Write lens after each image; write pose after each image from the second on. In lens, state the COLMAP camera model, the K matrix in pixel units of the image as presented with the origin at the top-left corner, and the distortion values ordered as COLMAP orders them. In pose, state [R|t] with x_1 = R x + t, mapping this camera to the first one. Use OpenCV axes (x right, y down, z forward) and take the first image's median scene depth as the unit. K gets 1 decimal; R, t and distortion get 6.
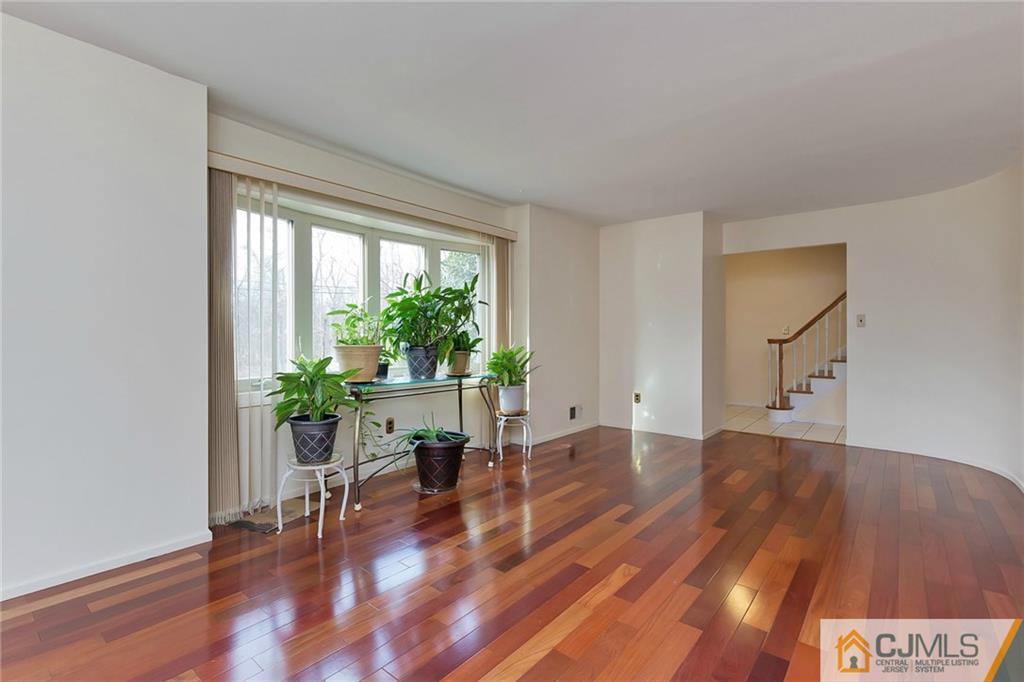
lens RADIAL K [[467.9, 0, 505.5], [0, 467.9, 341.7], [0, 0, 1]] dist [0.014838, 0.000157]
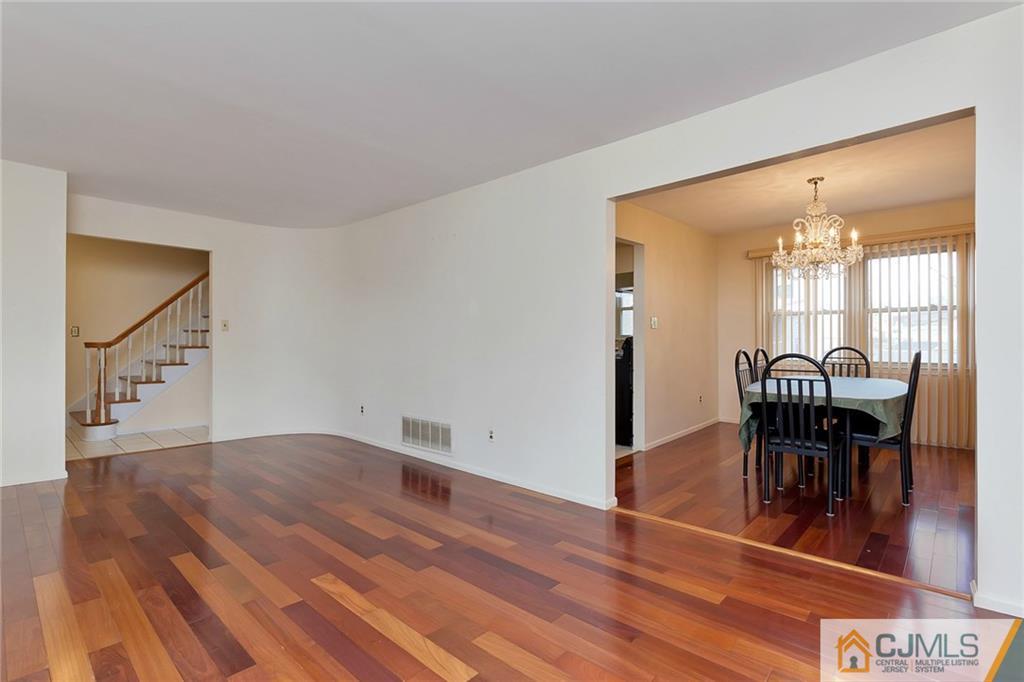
lens RADIAL K [[501.0, 0, 514.7], [0, 501.0, 338.1], [0, 0, 1]] dist [0.000081, -0.000063]
pose [[0.042026, 0.003949, 0.999109, -0.957032], [0.008500, 0.999955, -0.004310, -0.009769], [-0.999080, 0.008674, 0.041990, 0.700316]]
